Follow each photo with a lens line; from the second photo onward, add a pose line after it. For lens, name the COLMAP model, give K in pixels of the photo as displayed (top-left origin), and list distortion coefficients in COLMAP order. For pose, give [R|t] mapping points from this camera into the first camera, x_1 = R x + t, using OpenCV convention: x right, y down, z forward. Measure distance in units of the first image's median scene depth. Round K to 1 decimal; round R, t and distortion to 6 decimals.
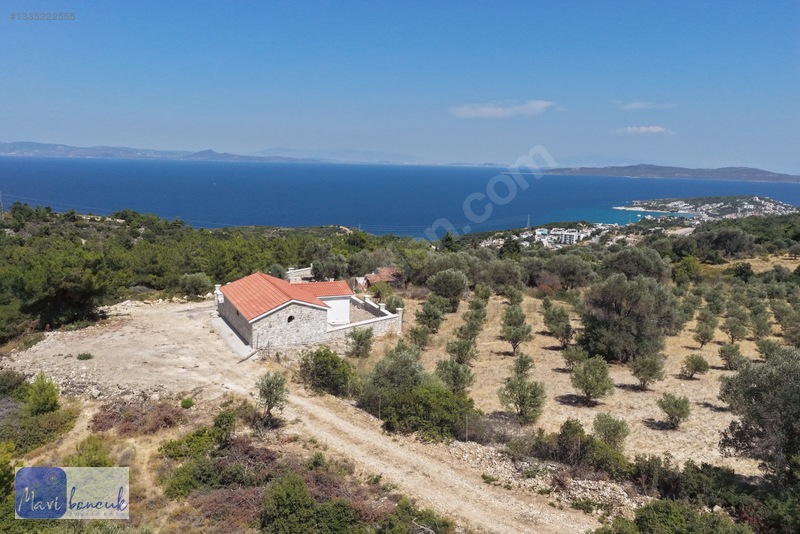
lens RADIAL K [[663.3, 0, 403.8], [0, 663.3, 271.3], [0, 0, 1]] dist [-0.017094, 0.042056]
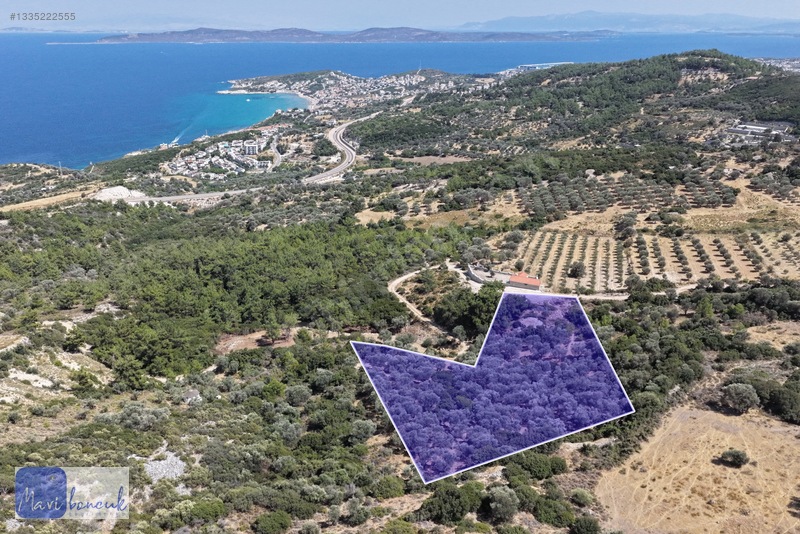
lens RADIAL K [[663.3, 0, 403.8], [0, 663.3, 271.3], [0, 0, 1]] dist [-0.017094, 0.042056]
pose [[0.804223, -0.231888, 0.547223, -0.196489], [0.118510, 0.964822, 0.234680, -0.070070], [-0.582392, -0.123884, 0.803413, -0.129784]]
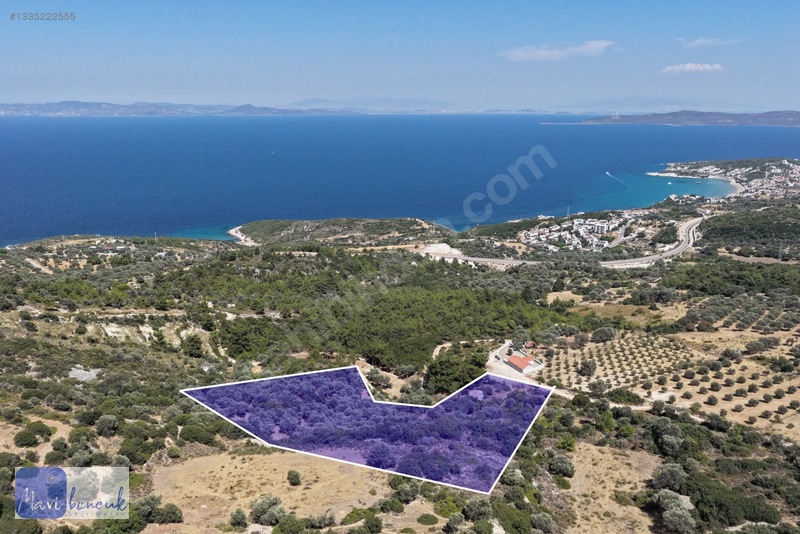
lens RADIAL K [[663.3, 0, 403.8], [0, 663.3, 271.3], [0, 0, 1]] dist [-0.017094, 0.042056]
pose [[0.998319, -0.013154, -0.056441, -0.044498], [0.017518, 0.996836, 0.077531, -0.059951], [0.055243, -0.078390, 0.995391, -0.229660]]
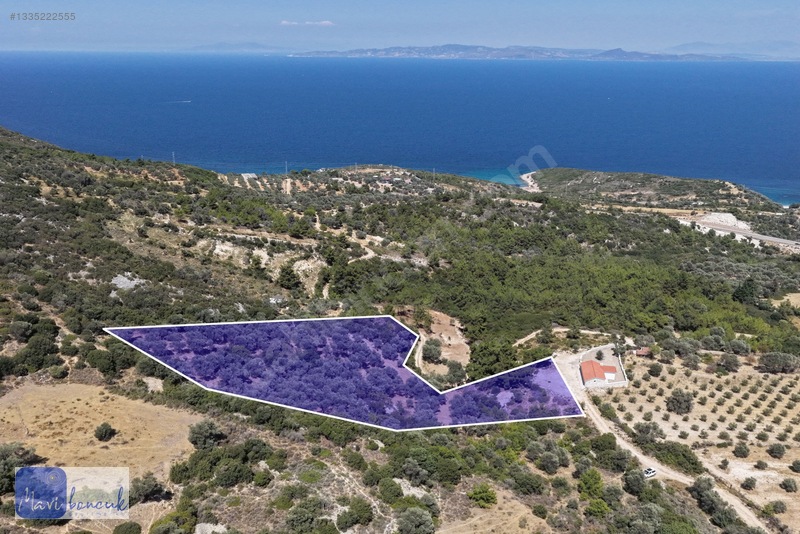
lens RADIAL K [[663.3, 0, 403.8], [0, 663.3, 271.3], [0, 0, 1]] dist [-0.017094, 0.042056]
pose [[0.836598, 0.154604, -0.525549, 0.045421], [-0.075302, 0.982698, 0.169216, -0.060994], [0.542617, -0.101991, 0.833765, -0.153255]]
